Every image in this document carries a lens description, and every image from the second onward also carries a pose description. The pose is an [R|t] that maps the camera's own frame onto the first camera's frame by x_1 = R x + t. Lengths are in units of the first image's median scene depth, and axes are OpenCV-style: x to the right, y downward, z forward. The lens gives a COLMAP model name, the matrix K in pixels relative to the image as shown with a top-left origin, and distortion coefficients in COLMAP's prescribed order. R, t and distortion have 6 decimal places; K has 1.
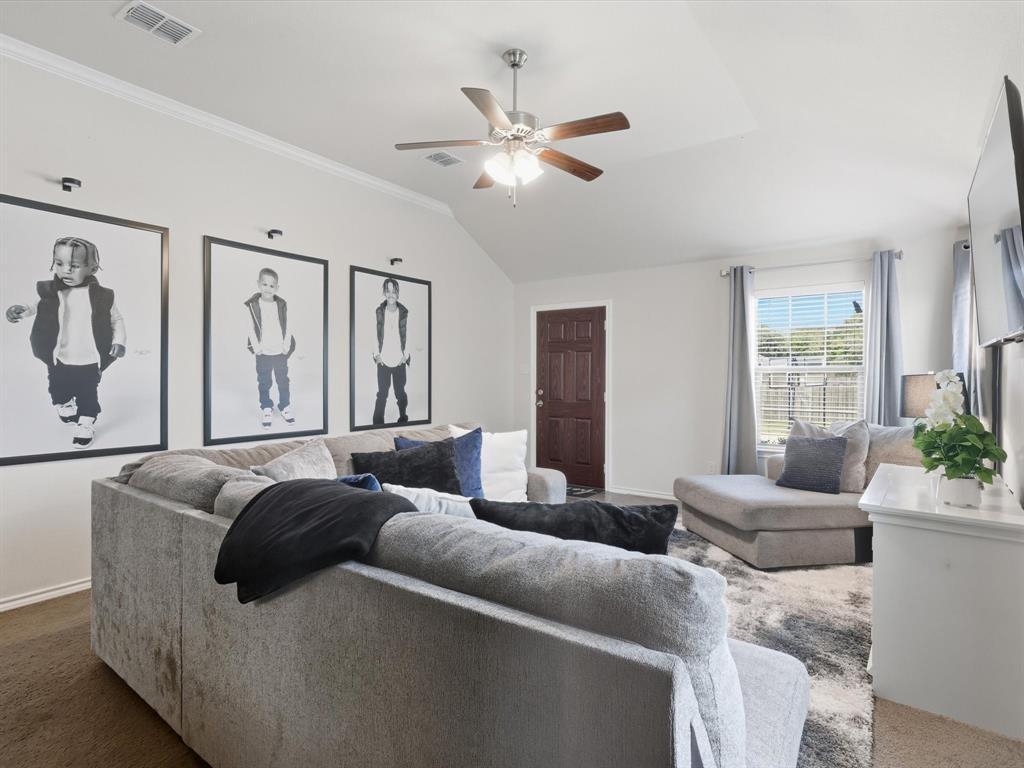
lens RADIAL K [[538.1, 0, 513.8], [0, 538.1, 372.9], [0, 0, 1]] dist [0.005745, 0.000437]
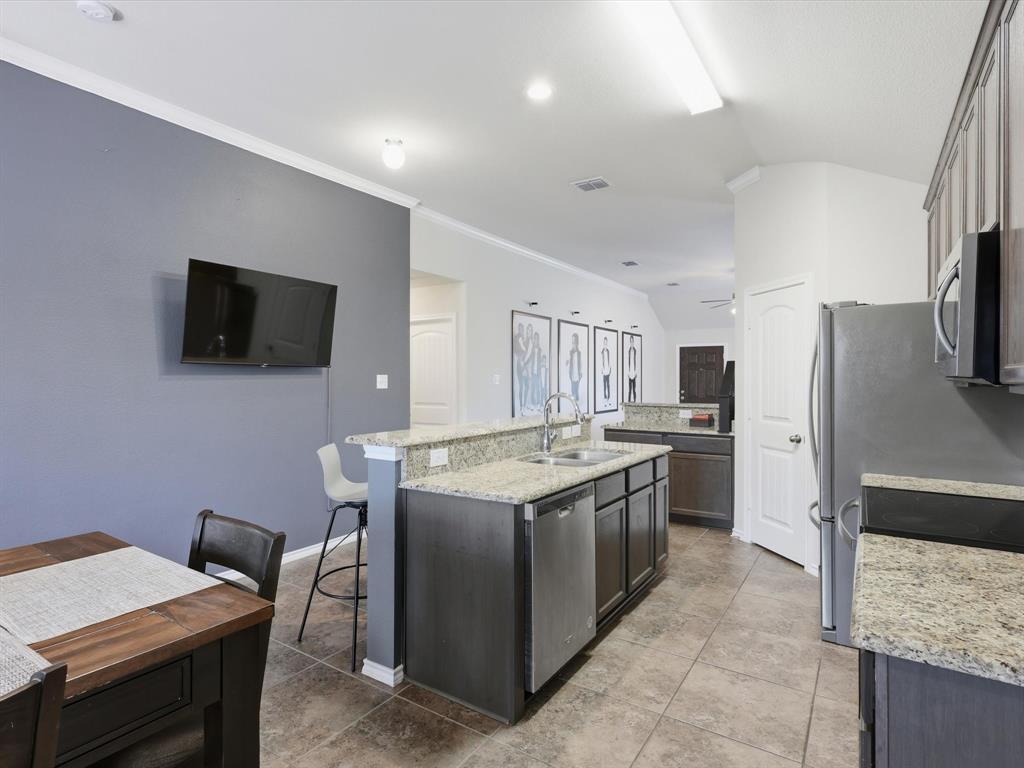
lens RADIAL K [[538.1, 0, 513.8], [0, 538.1, 372.9], [0, 0, 1]] dist [0.005745, 0.000437]
pose [[0.998948, -0.008412, 0.045081, -0.777372], [0.008764, 0.999933, -0.007615, -0.023982], [-0.045014, 0.008002, 0.998954, -1.014744]]
